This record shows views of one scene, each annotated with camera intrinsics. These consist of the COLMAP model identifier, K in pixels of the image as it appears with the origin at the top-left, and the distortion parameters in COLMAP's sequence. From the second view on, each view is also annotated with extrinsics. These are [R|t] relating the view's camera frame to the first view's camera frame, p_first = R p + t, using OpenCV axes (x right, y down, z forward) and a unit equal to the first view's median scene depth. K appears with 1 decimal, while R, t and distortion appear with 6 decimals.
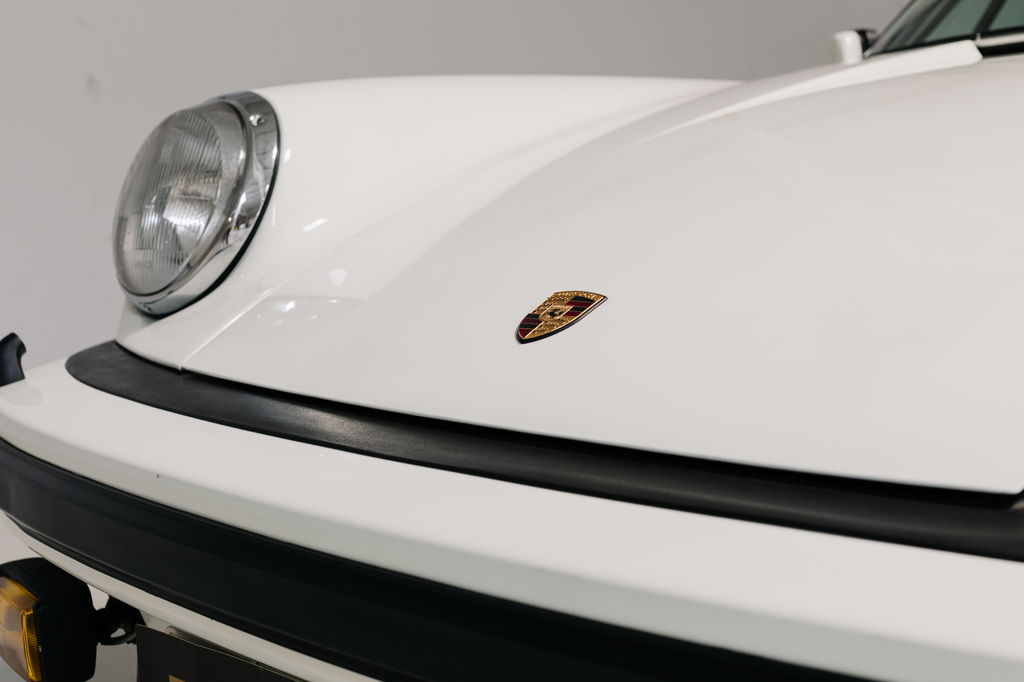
lens RADIAL K [[1481.9, 0, 512.0], [0, 1481.9, 341.0], [0, 0, 1]] dist [0.013119, 0.028946]
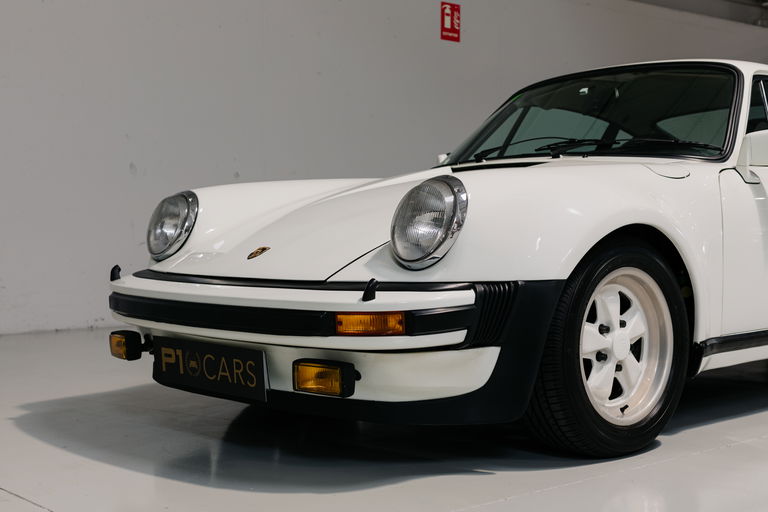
lens RADIAL K [[1111.5, 0, 384.0], [0, 1111.5, 256.0], [0, 0, 1]] dist [0.013119, 0.028946]
pose [[0.998758, -0.007502, -0.049265, 0.363932], [0.004215, 0.997779, -0.066482, 0.135241], [0.049654, 0.066192, 0.996571, -1.377316]]
